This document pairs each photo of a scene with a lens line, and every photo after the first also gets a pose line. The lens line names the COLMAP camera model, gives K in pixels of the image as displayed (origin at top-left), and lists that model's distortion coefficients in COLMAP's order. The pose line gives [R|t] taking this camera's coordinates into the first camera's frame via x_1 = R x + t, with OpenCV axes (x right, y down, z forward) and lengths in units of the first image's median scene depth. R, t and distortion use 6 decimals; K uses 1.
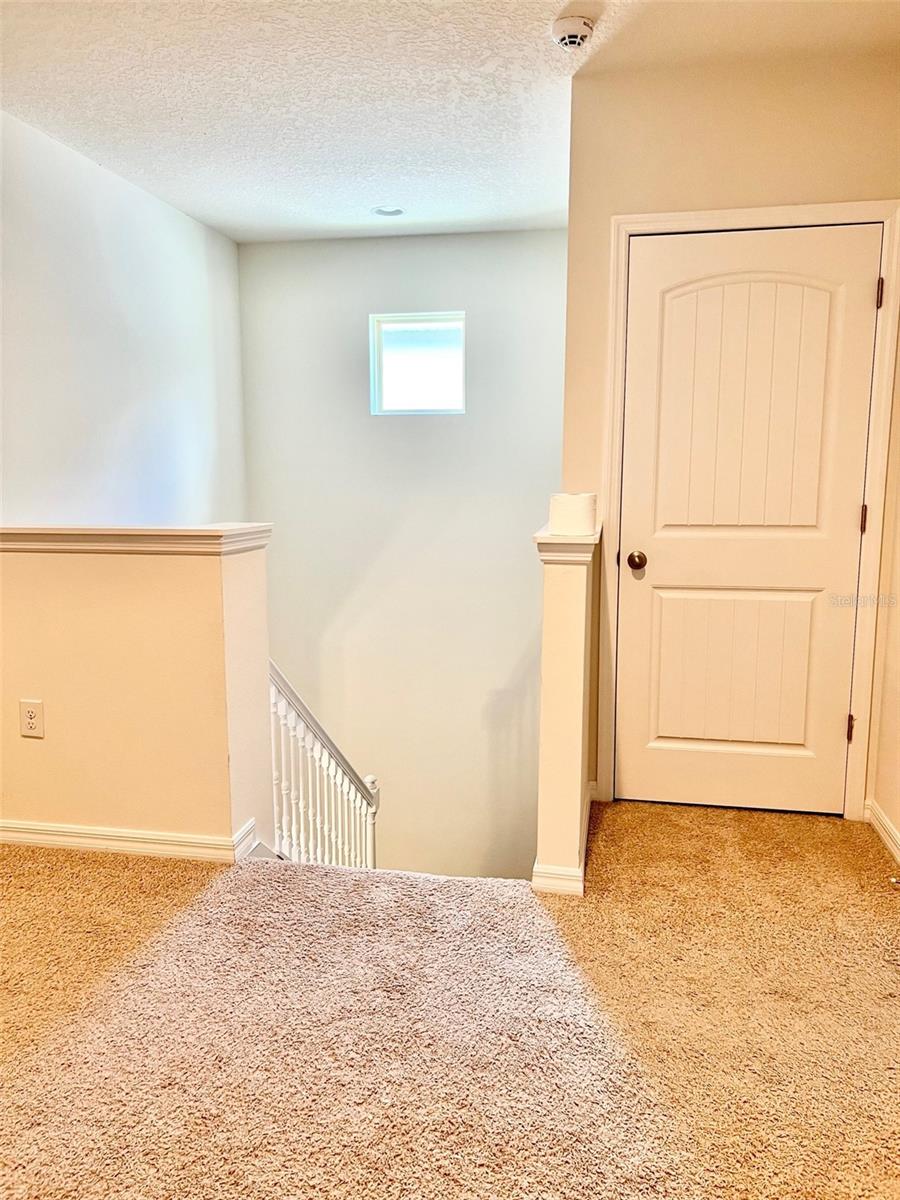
lens RADIAL K [[906.9, 0, 450.0], [0, 906.9, 600.0], [0, 0, 1]] dist [0.068036, -0.091397]
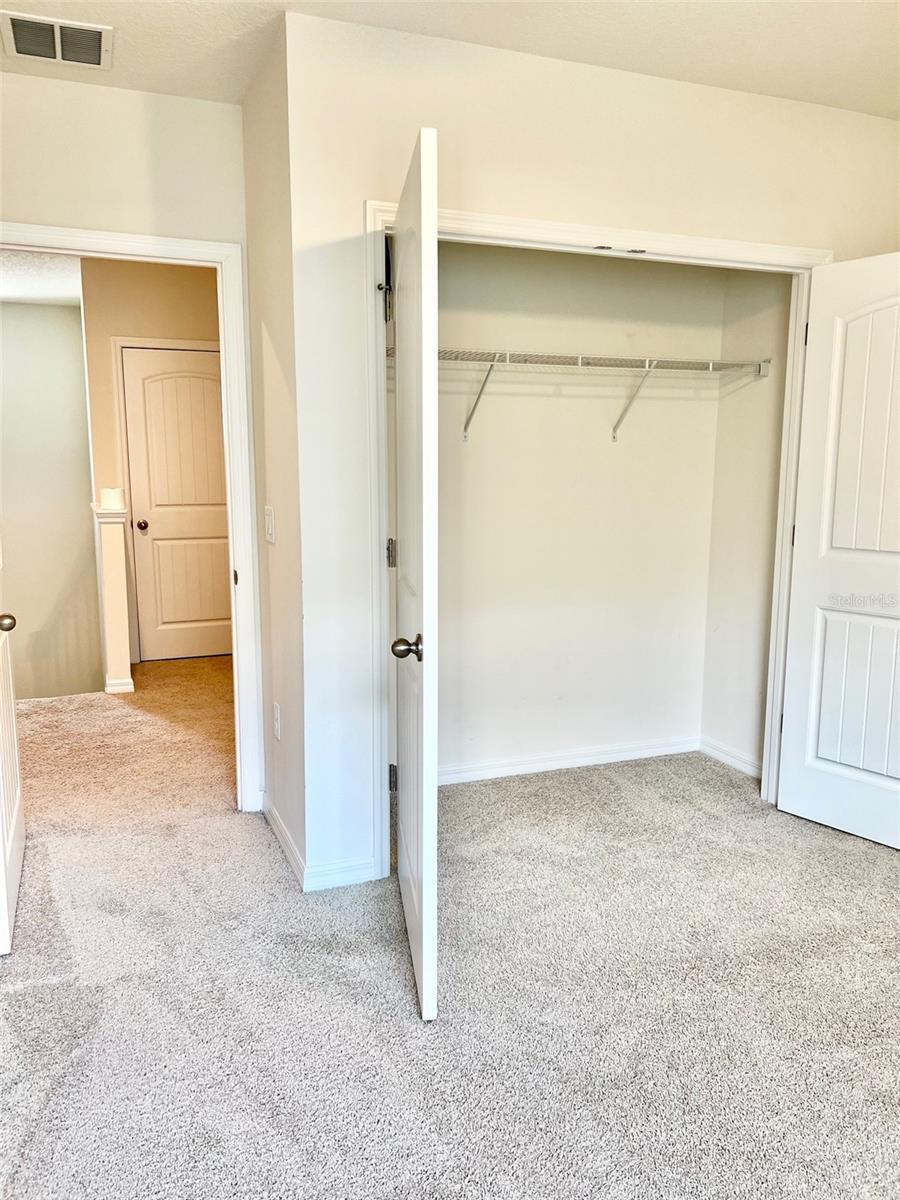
lens RADIAL K [[892.4, 0, 433.8], [0, 892.4, 599.1], [0, 0, 1]] dist [0.057091, -0.046445]
pose [[0.849152, -0.088369, 0.520704, -0.297125], [0.079809, 0.996051, 0.038890, 0.097604], [-0.522084, 0.008533, 0.852851, -0.996685]]
